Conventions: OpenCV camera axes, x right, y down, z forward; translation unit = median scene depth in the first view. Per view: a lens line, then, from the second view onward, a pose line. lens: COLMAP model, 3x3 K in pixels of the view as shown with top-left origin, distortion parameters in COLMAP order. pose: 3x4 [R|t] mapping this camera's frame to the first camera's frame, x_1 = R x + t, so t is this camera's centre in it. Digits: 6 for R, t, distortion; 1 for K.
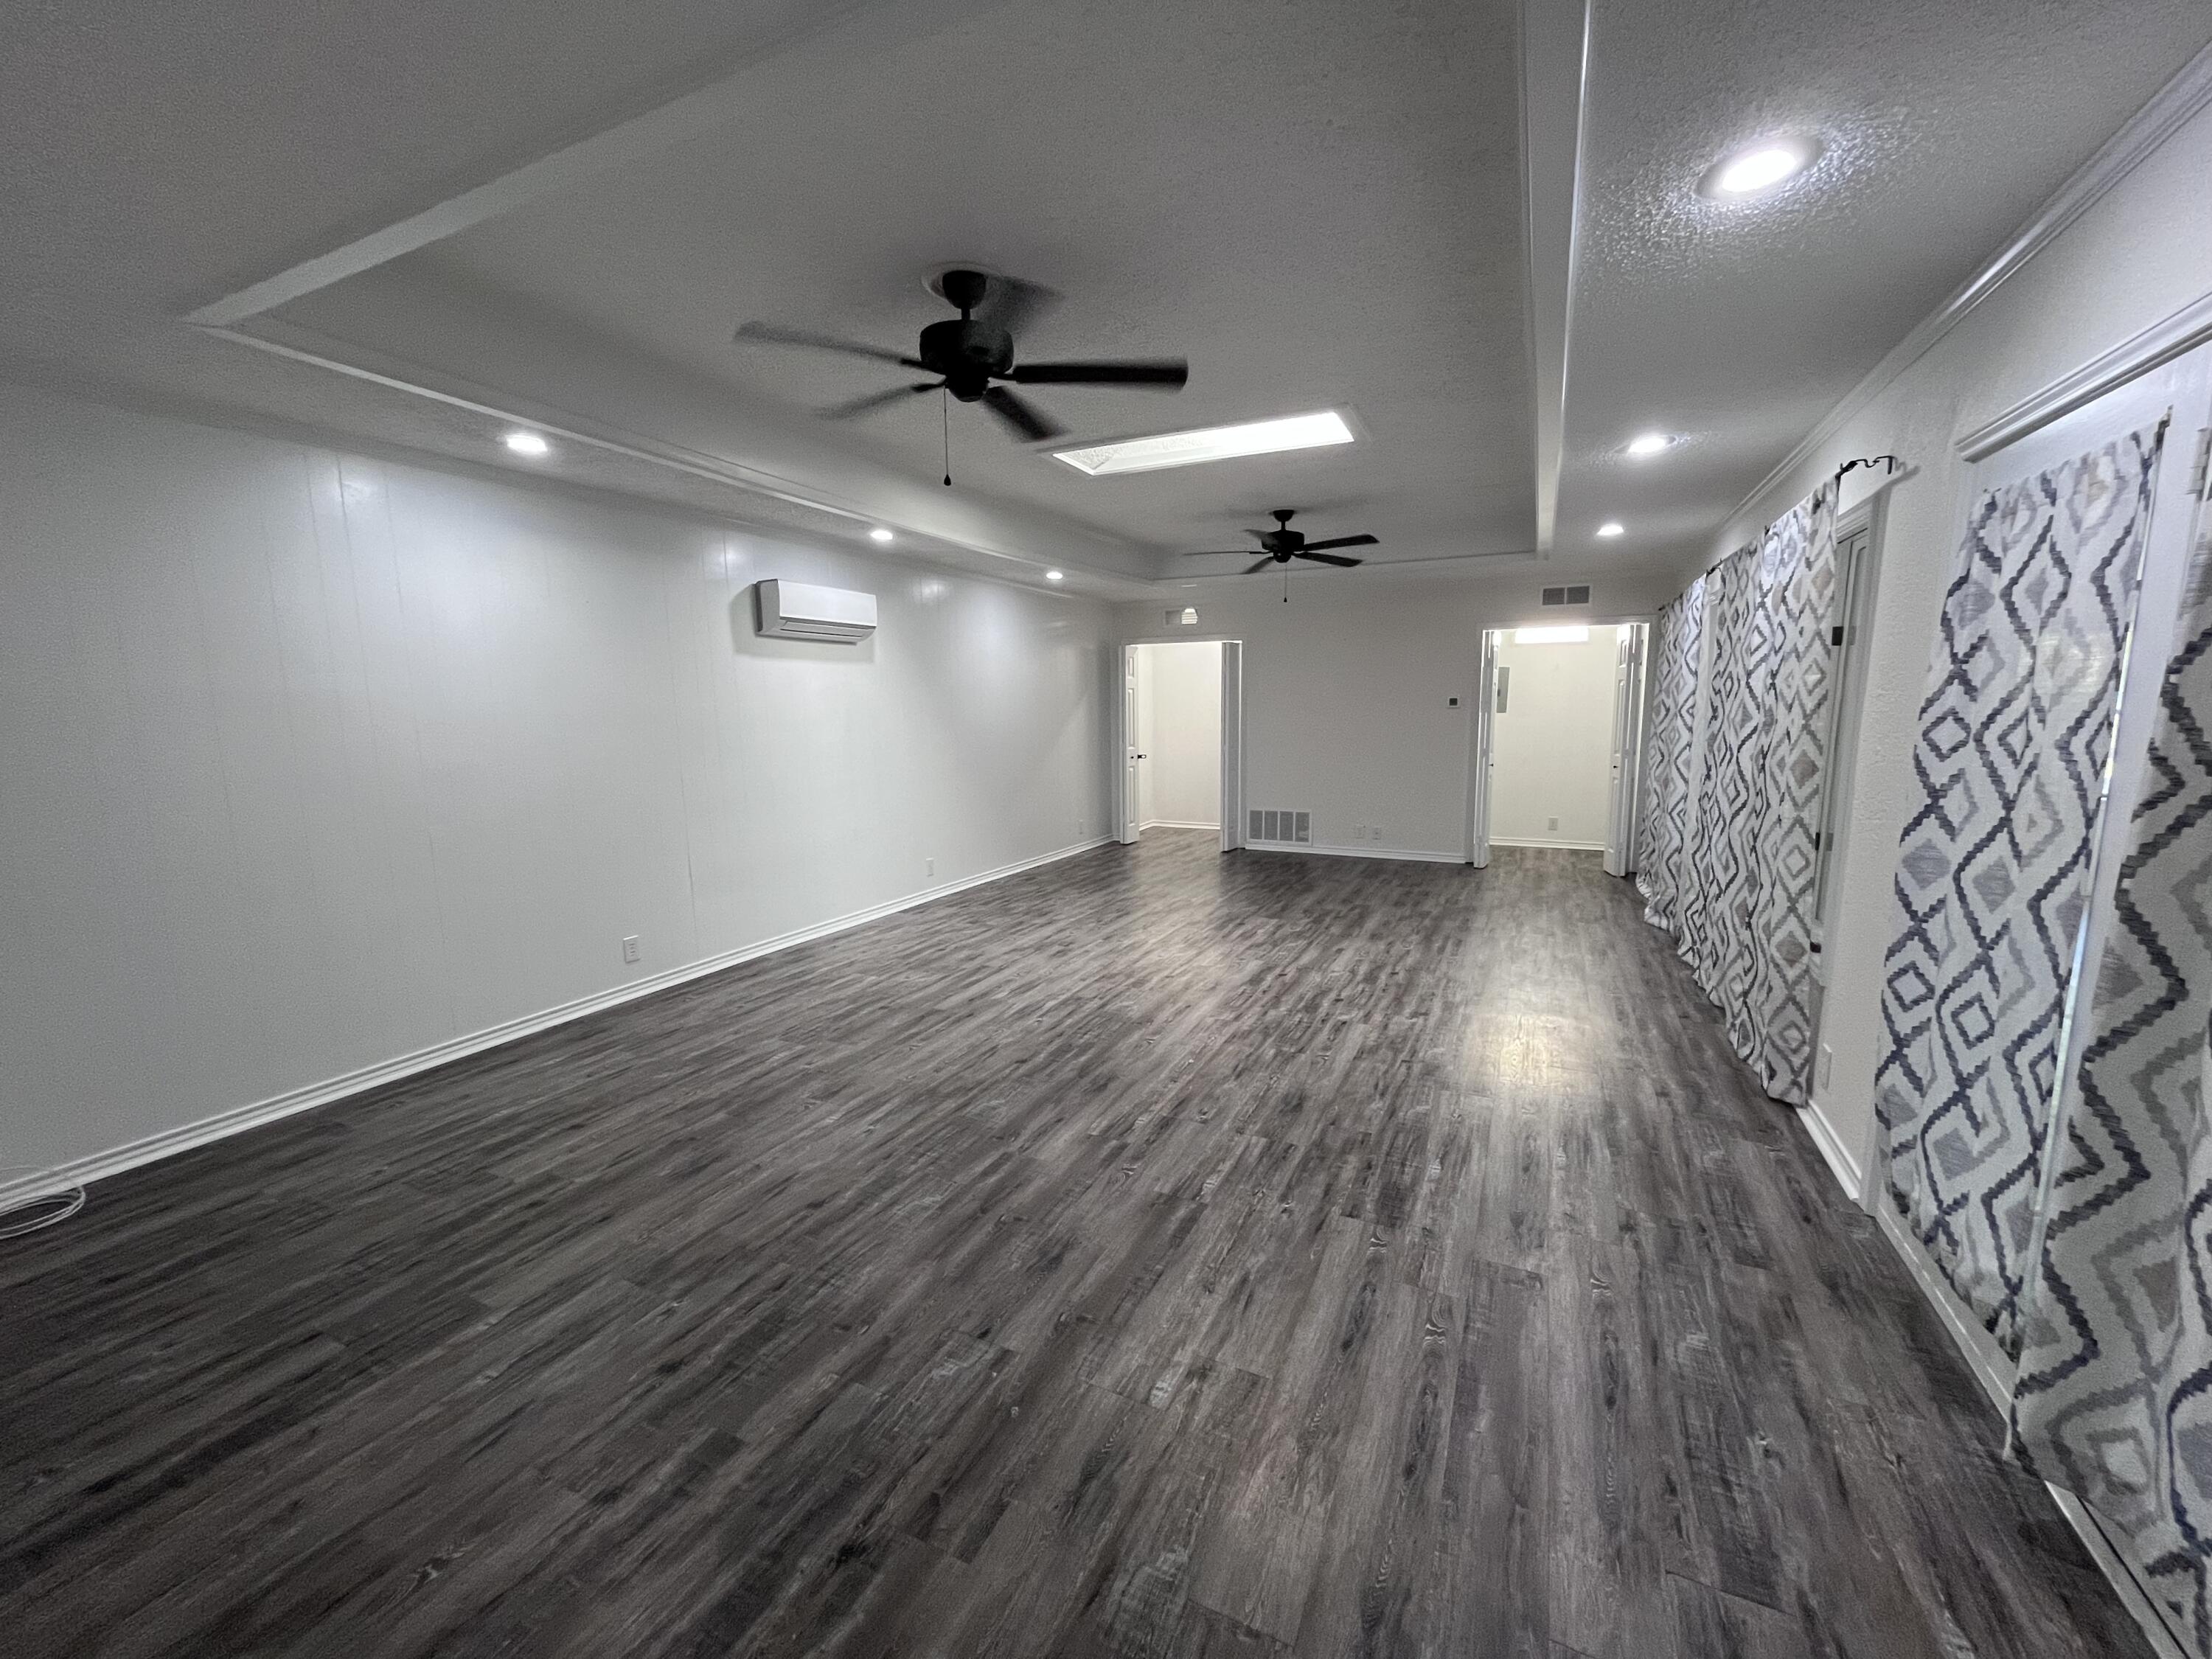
lens RADIAL K [[896.1, 0, 1098.4], [0, 896.1, 832.3], [0, 0, 1]] dist [-0.004075, -0.000338]
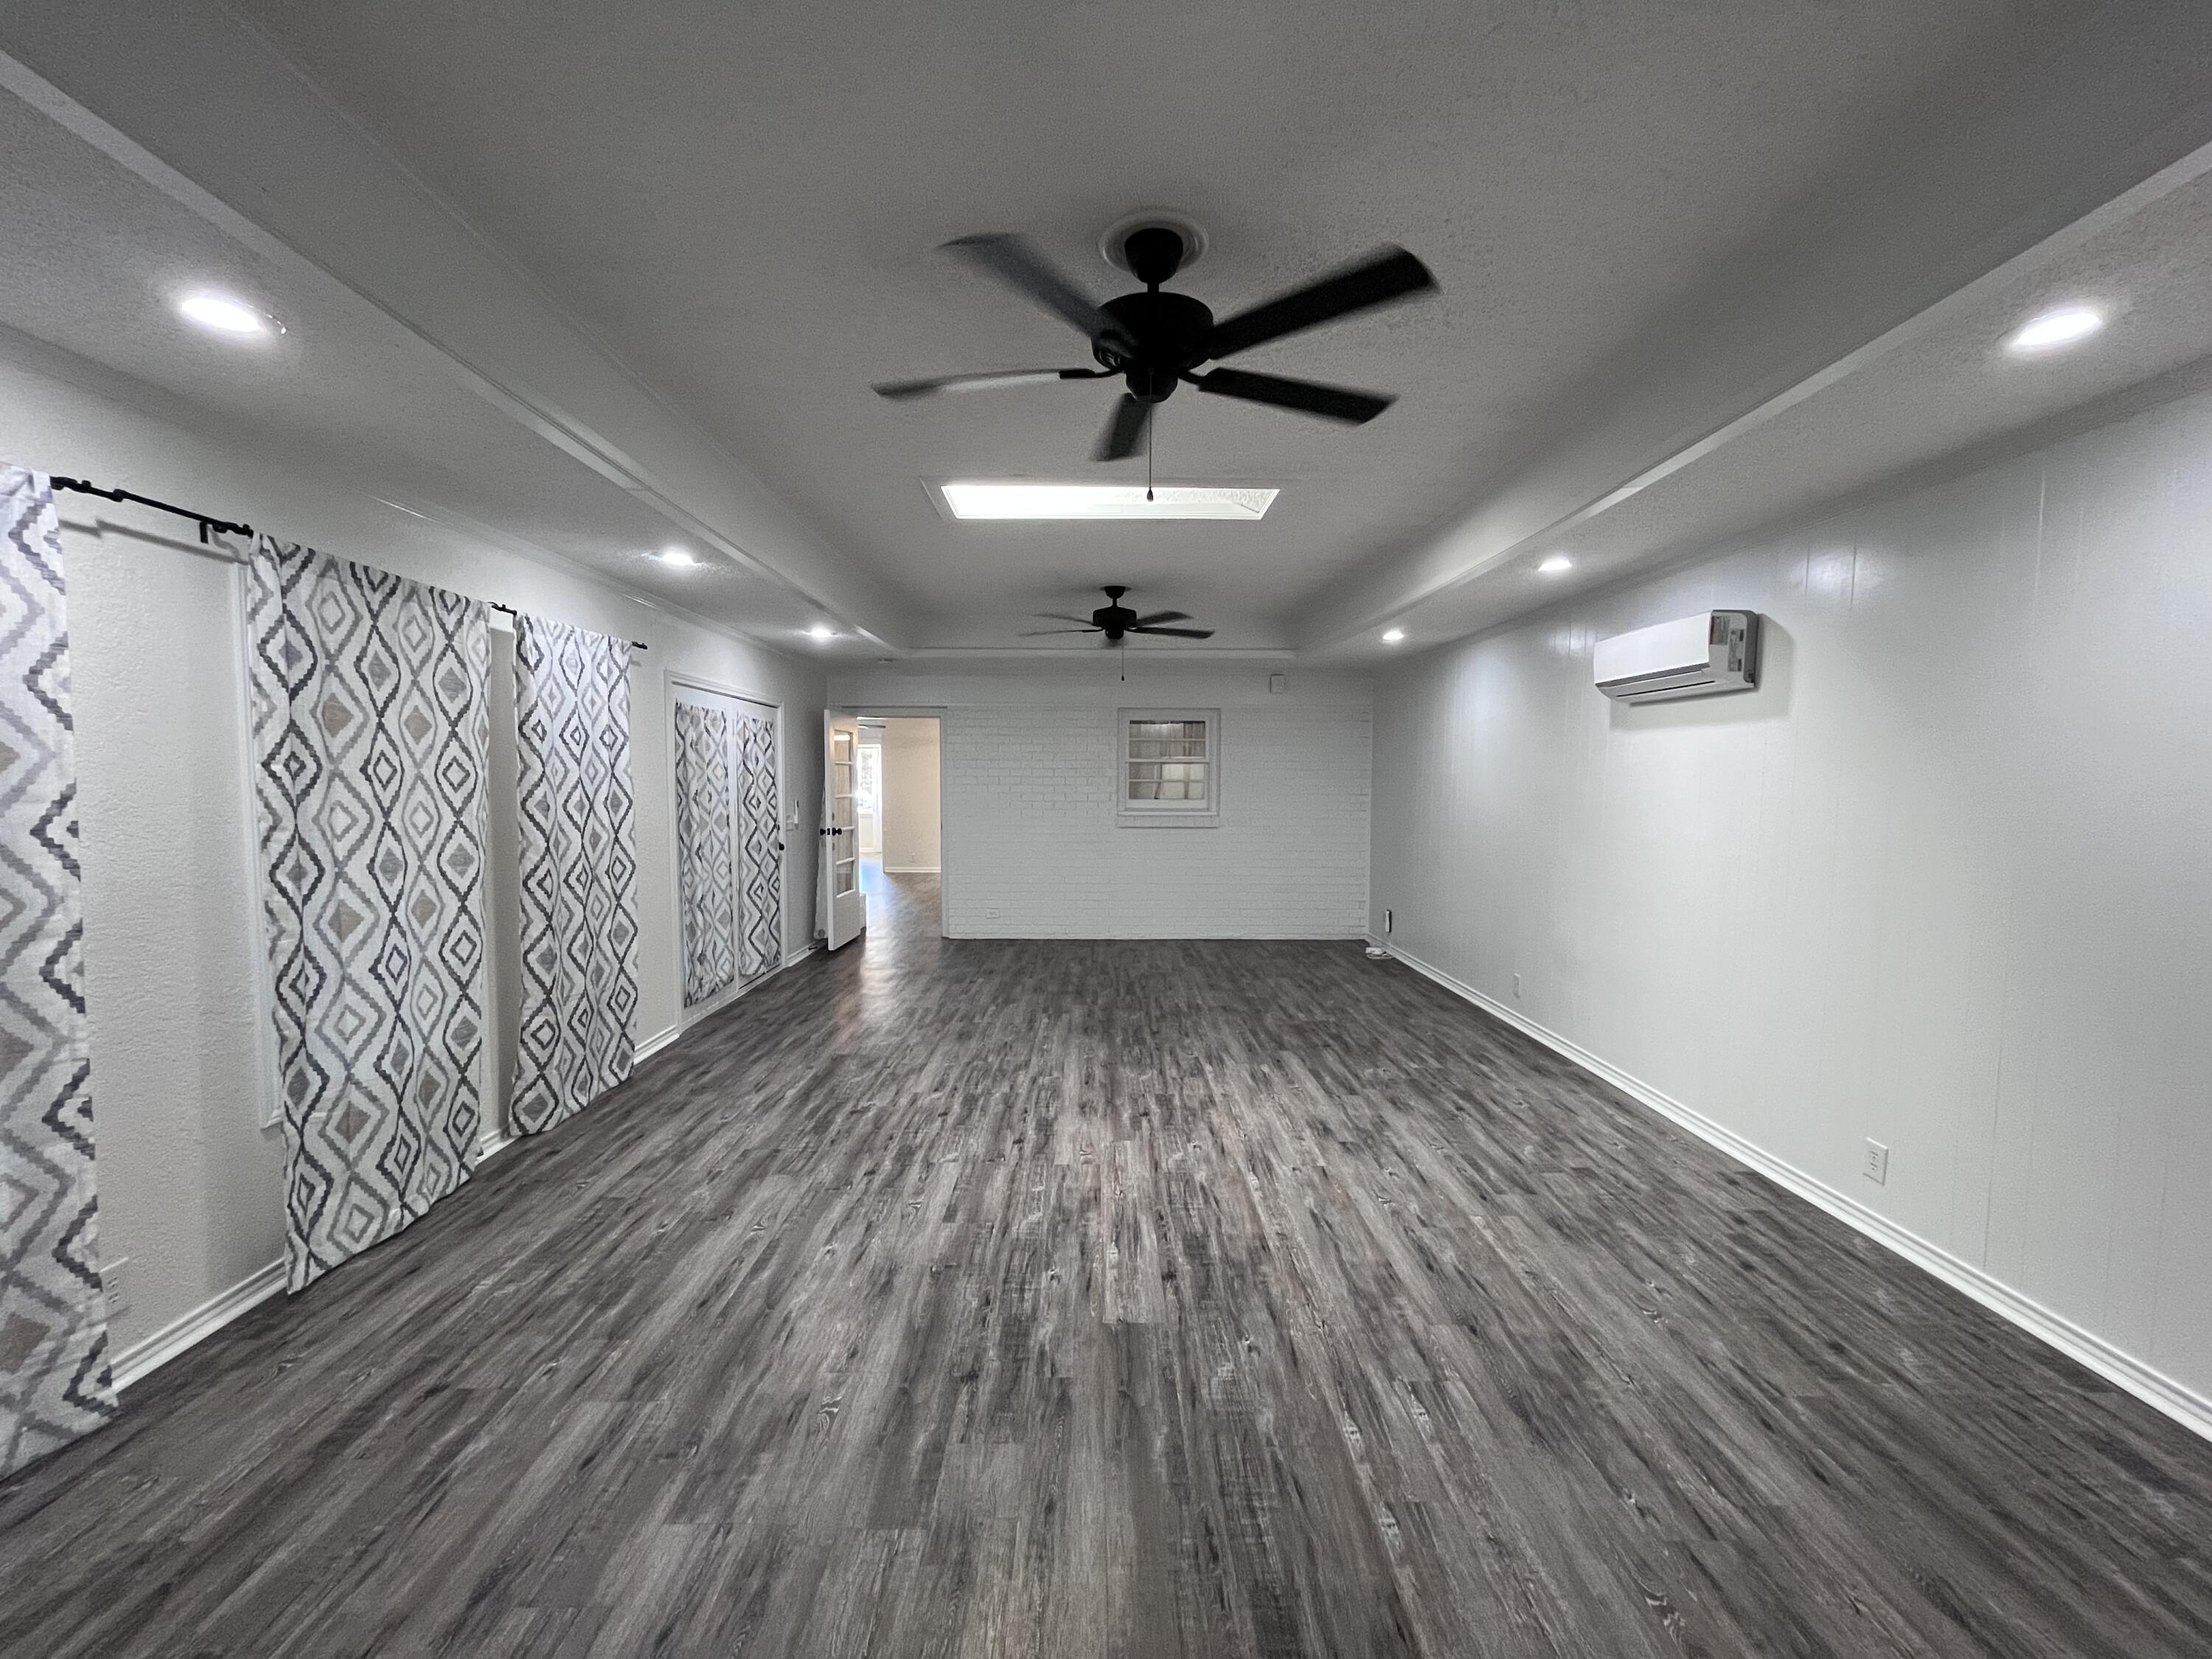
lens RADIAL K [[896.1, 0, 1098.4], [0, 896.1, 832.3], [0, 0, 1]] dist [-0.004075, -0.000338]
pose [[-0.894440, 0.034510, -0.445855, 0.467140], [-0.058728, 0.979318, 0.193617, -0.247353], [0.443315, 0.199363, -0.873914, 1.614306]]
